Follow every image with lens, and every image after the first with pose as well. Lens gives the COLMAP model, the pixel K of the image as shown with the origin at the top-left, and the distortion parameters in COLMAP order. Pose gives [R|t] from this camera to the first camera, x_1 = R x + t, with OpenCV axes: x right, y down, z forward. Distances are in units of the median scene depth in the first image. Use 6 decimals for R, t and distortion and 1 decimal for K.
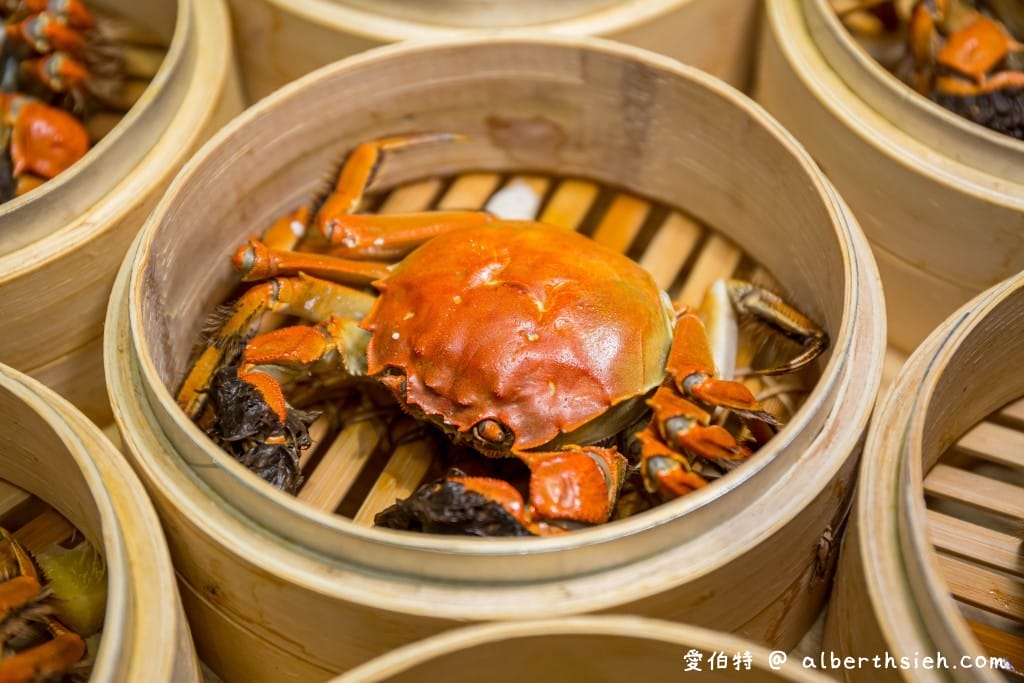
lens RADIAL K [[1828.8, 0, 512.0], [0, 1828.8, 341.5], [0, 0, 1]] dist [0.136616, 0.025021]
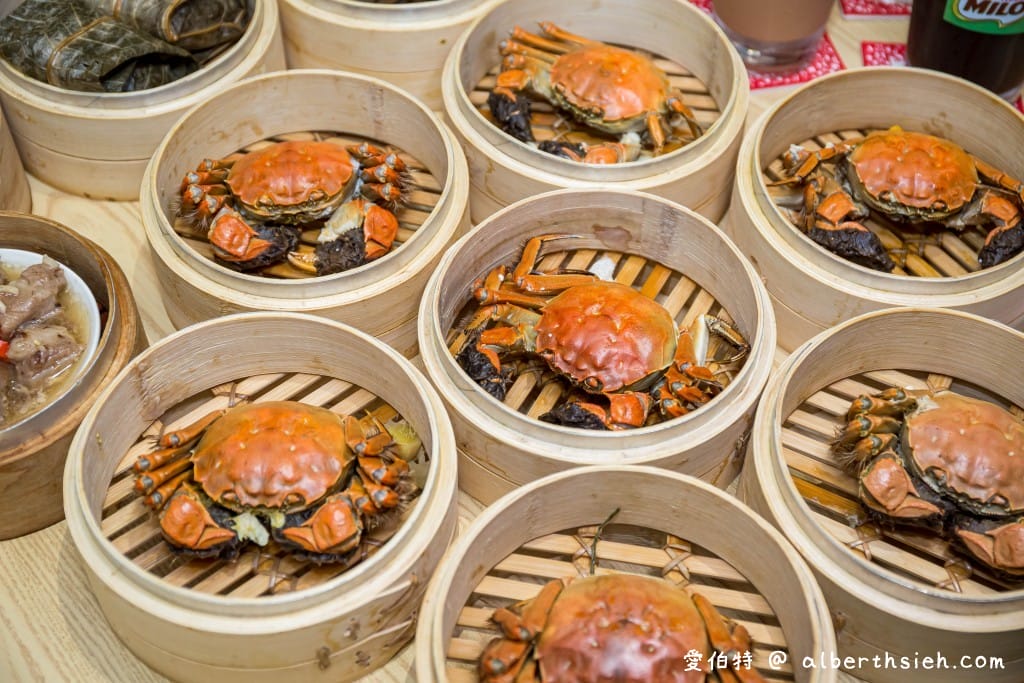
lens RADIAL K [[1626.9, 0, 512.0], [0, 1626.9, 341.5], [0, 0, 1]] dist [0.131374, 0.006771]
pose [[0.997913, 0.063483, -0.011774, -0.085569], [-0.062868, 0.996927, 0.046745, -0.082983], [0.014705, -0.045907, 0.998837, -0.931848]]
